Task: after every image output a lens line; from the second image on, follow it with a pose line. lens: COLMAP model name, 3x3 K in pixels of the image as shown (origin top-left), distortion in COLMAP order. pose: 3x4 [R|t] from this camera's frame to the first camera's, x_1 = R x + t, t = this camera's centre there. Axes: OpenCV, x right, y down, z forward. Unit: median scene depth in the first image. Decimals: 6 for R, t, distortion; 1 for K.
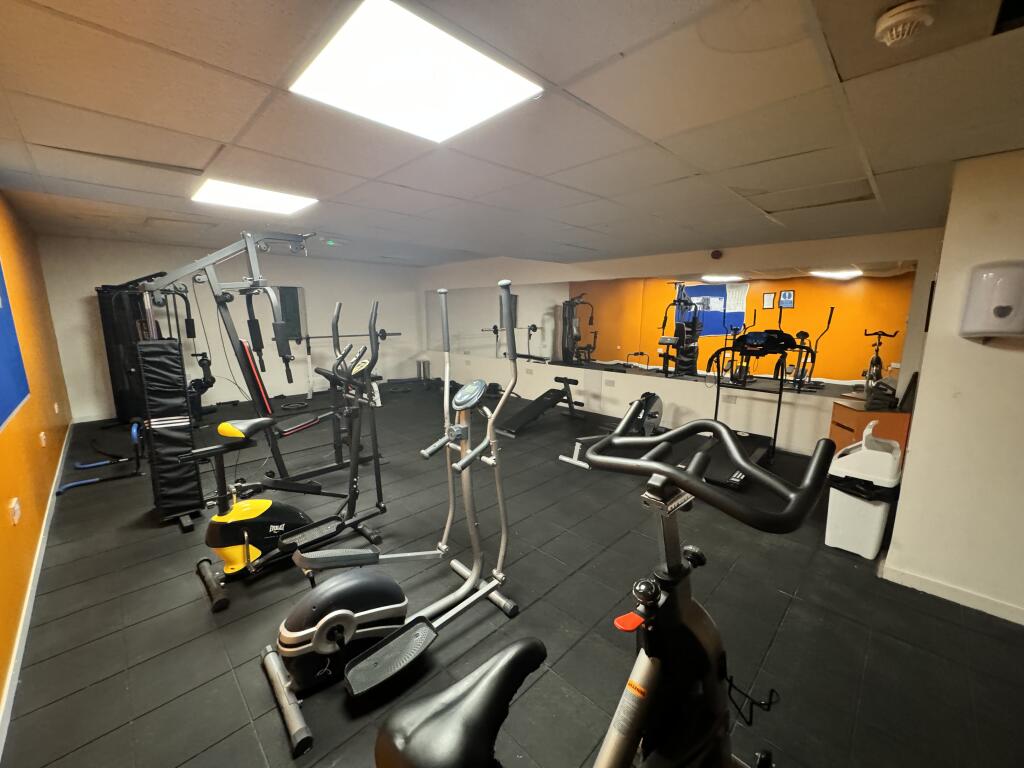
lens RADIAL K [[409.3, 0, 512.0], [0, 409.3, 384.0], [0, 0, 1]] dist [-0.002971, 0.000204]
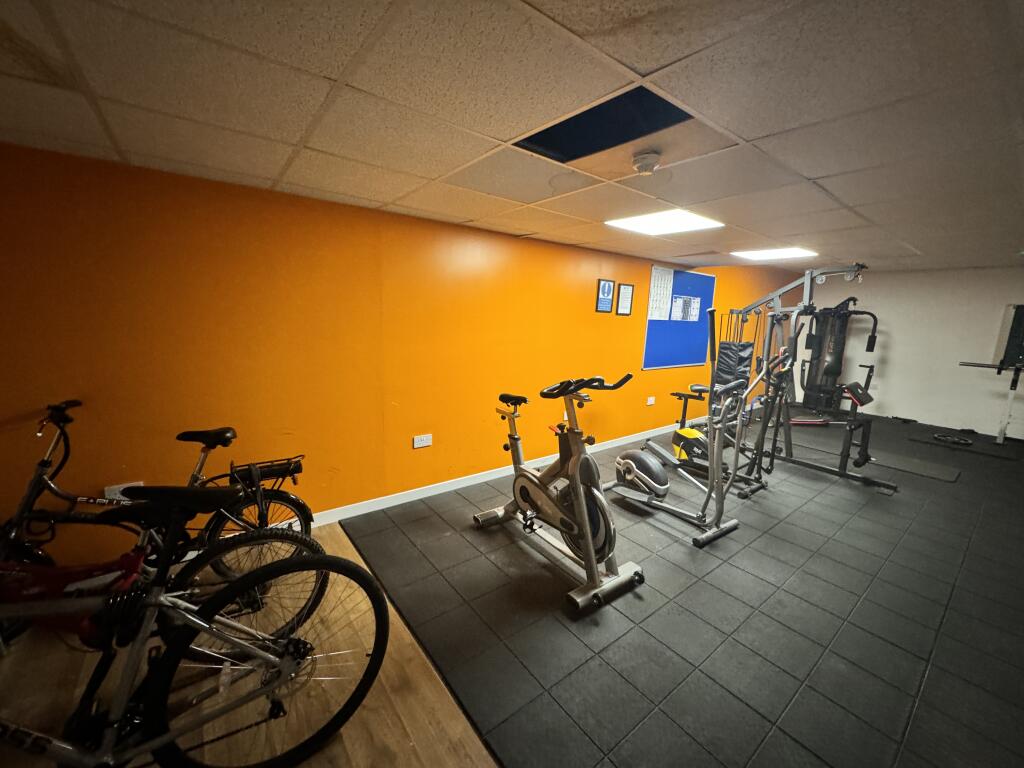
lens RADIAL K [[409.3, 0, 512.0], [0, 409.3, 384.0], [0, 0, 1]] dist [-0.002971, 0.000204]
pose [[-0.127478, 0.172915, -0.976652, 1.009062], [-0.212035, 0.957171, 0.197142, -0.078722], [0.968912, 0.232215, -0.085355, 0.281285]]
